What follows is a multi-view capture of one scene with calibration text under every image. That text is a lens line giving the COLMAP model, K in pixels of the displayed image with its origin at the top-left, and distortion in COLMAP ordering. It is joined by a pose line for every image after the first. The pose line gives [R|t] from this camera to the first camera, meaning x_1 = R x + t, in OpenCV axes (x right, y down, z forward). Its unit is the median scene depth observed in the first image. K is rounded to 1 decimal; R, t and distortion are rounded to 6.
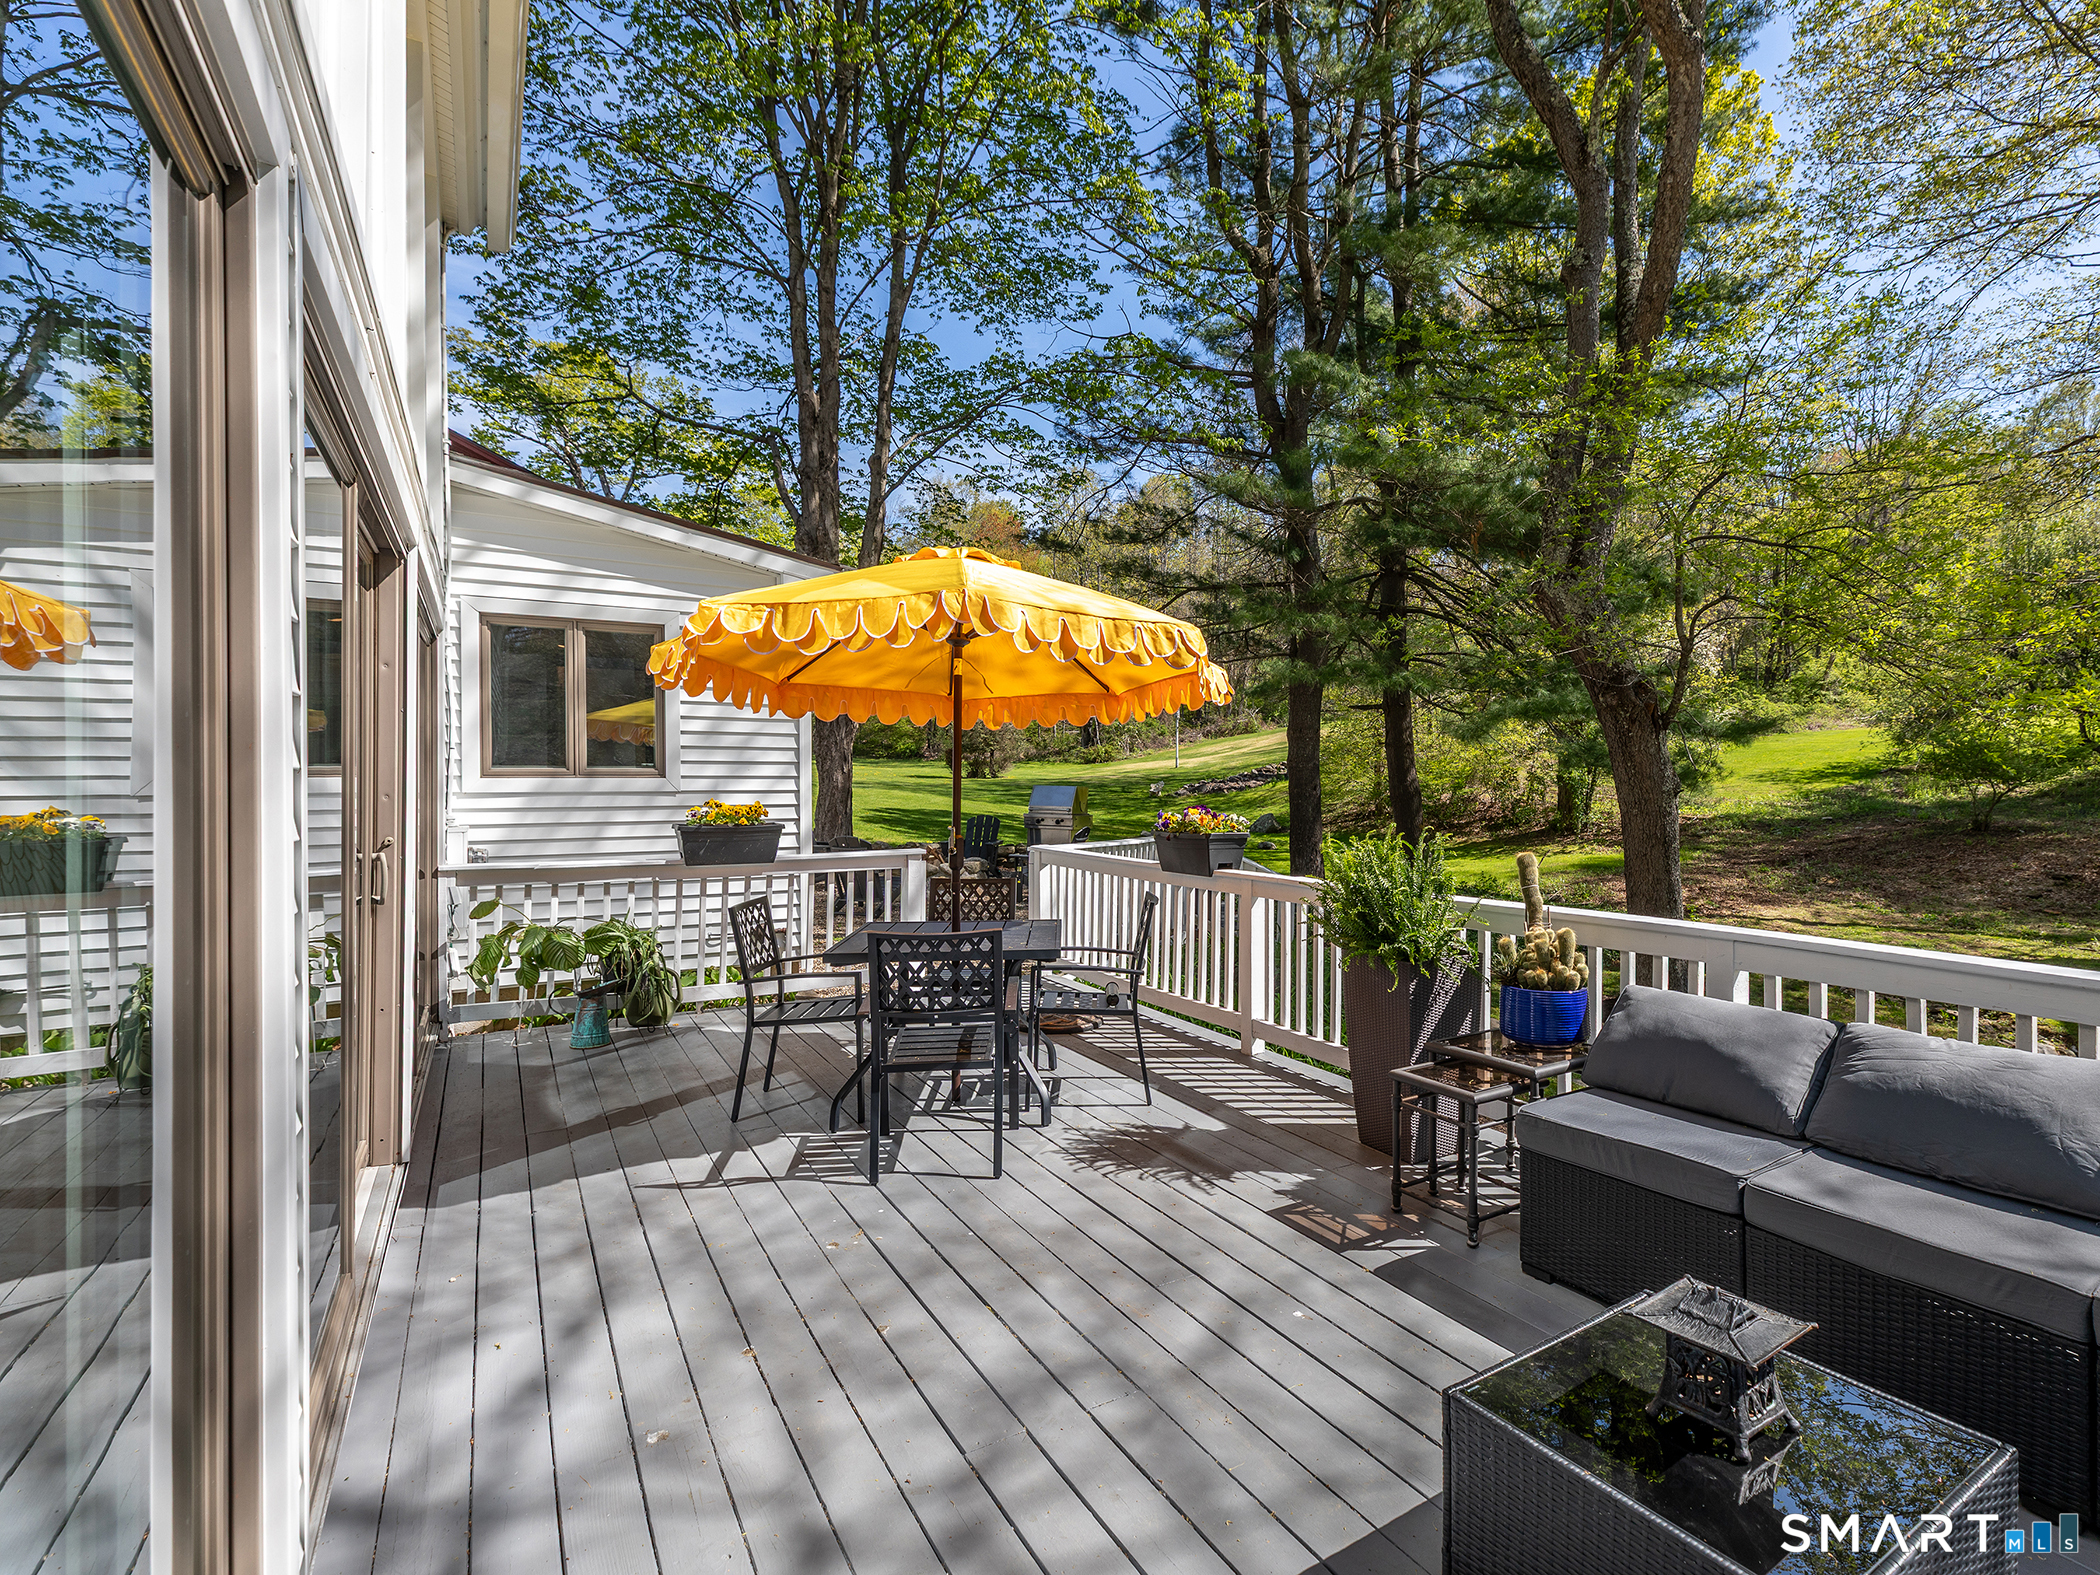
lens RADIAL K [[949.4, 0, 1053.9], [0, 949.4, 789.6], [0, 0, 1]] dist [-0.000352, -0.000030]
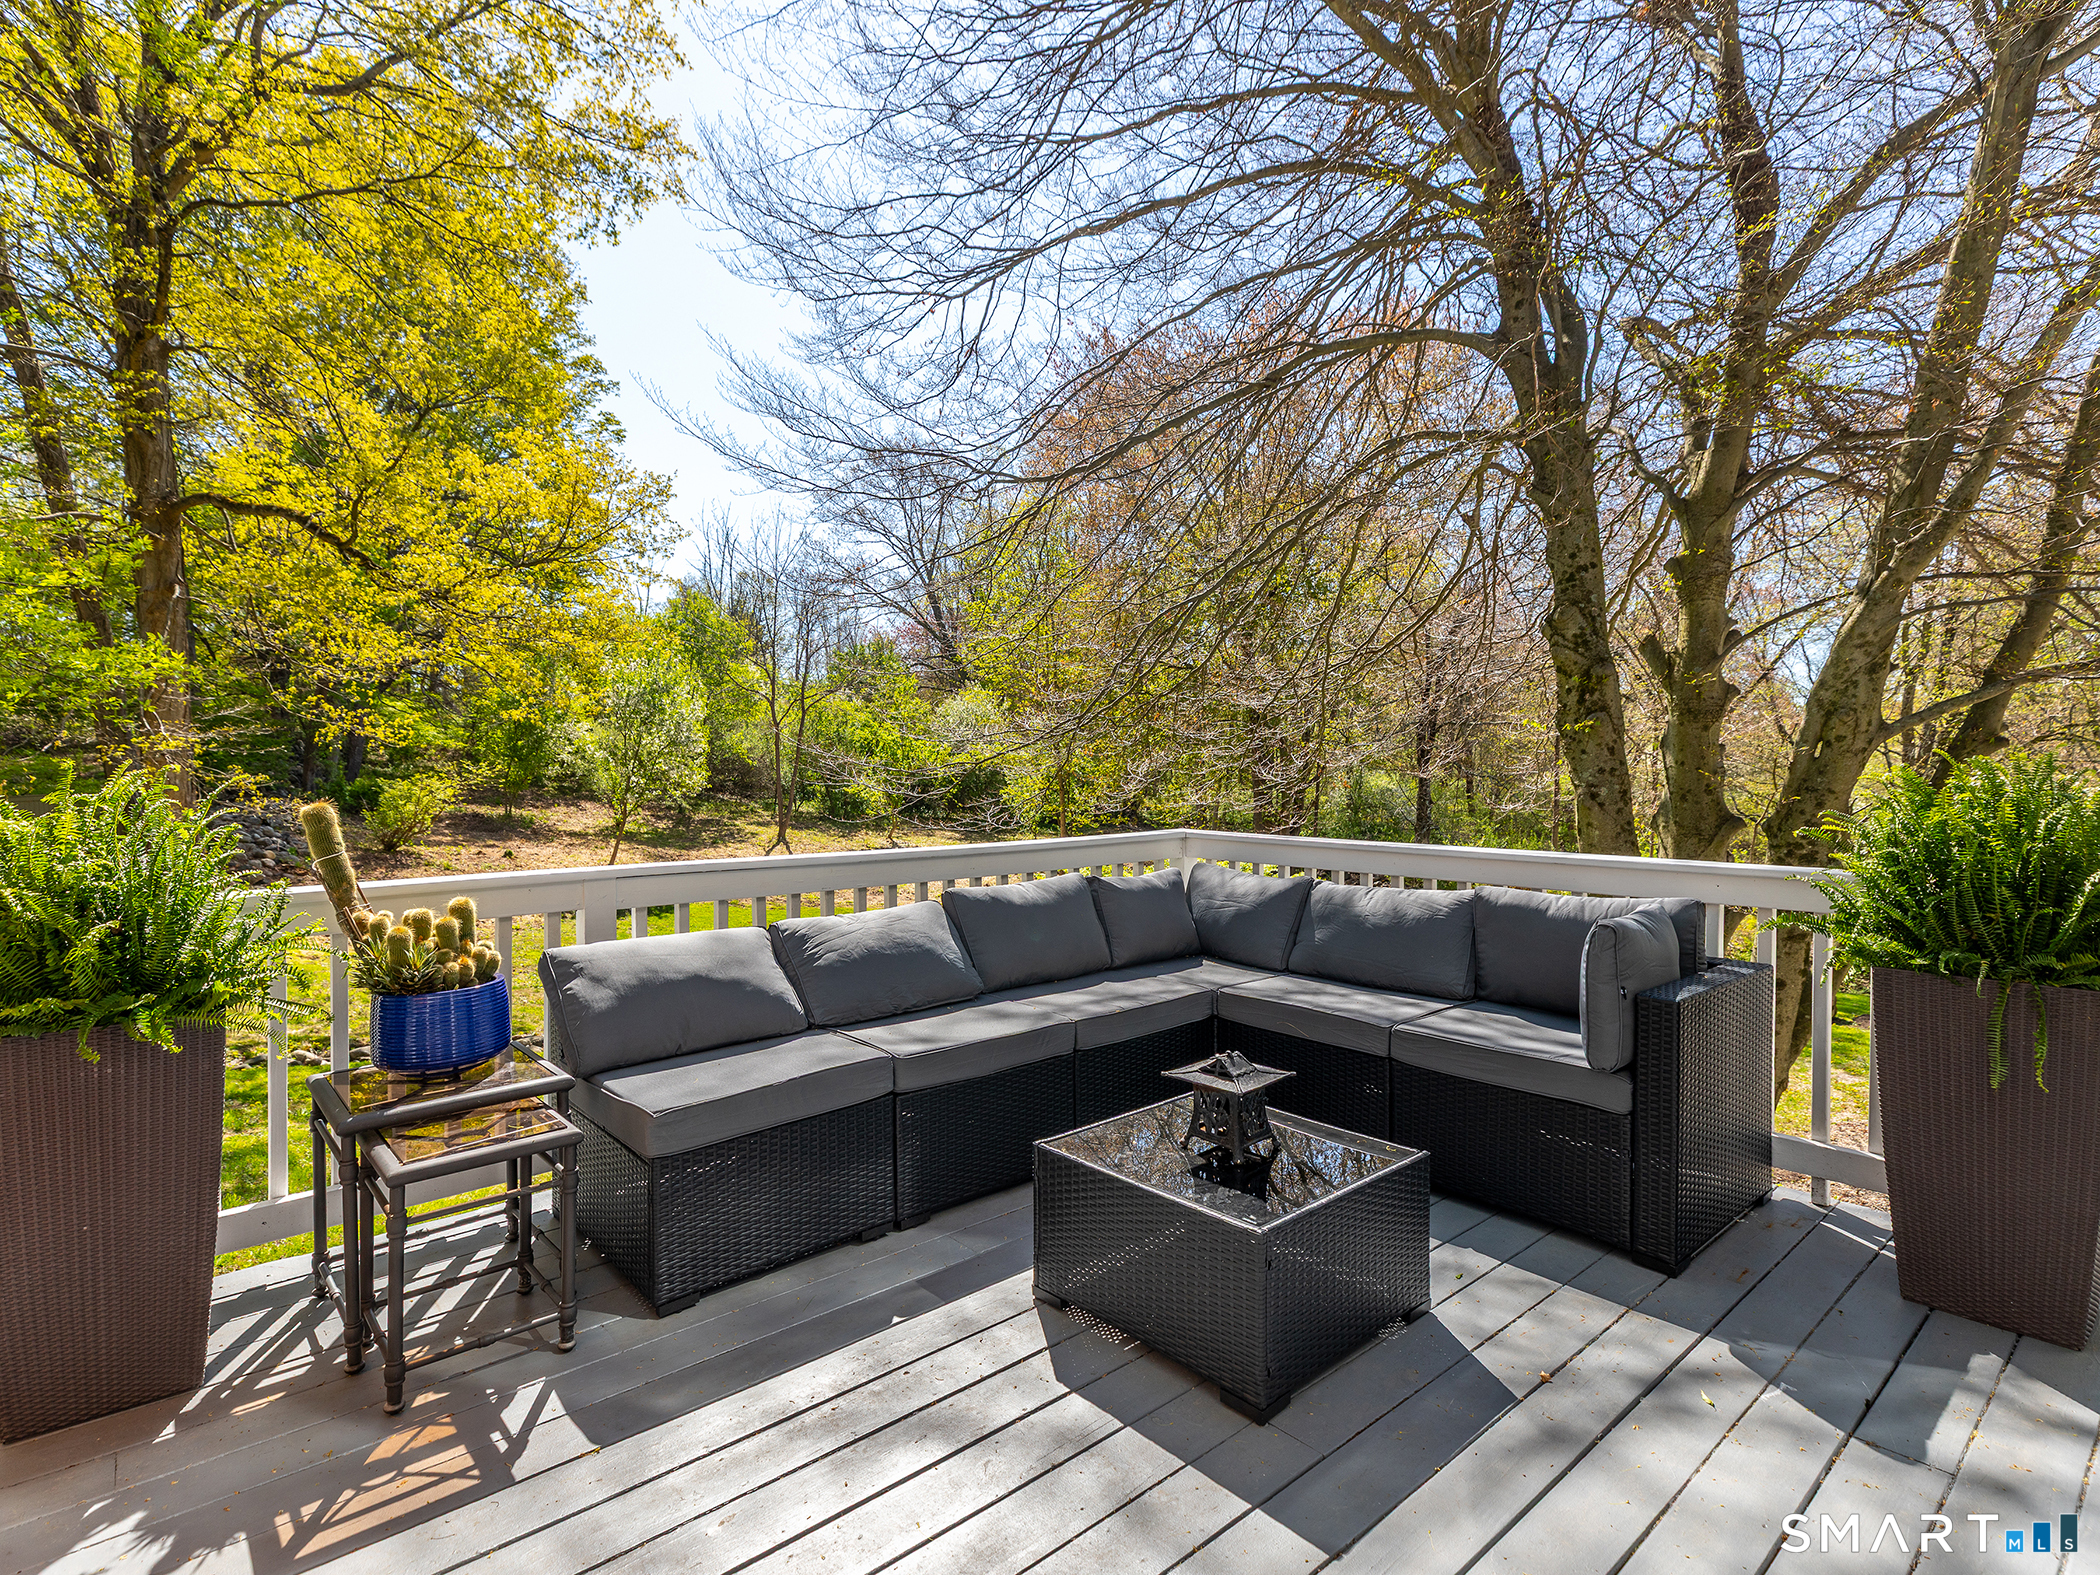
lens RADIAL K [[1078.3, 0, 1053.7], [0, 1078.3, 778.5], [0, 0, 1]] dist [0.002562, 0.000202]
pose [[-0.189915, -0.016691, 0.981659, -0.415528], [0.008826, 0.999786, 0.018707, 0.051559], [-0.981761, 0.012217, -0.189727, 0.826802]]
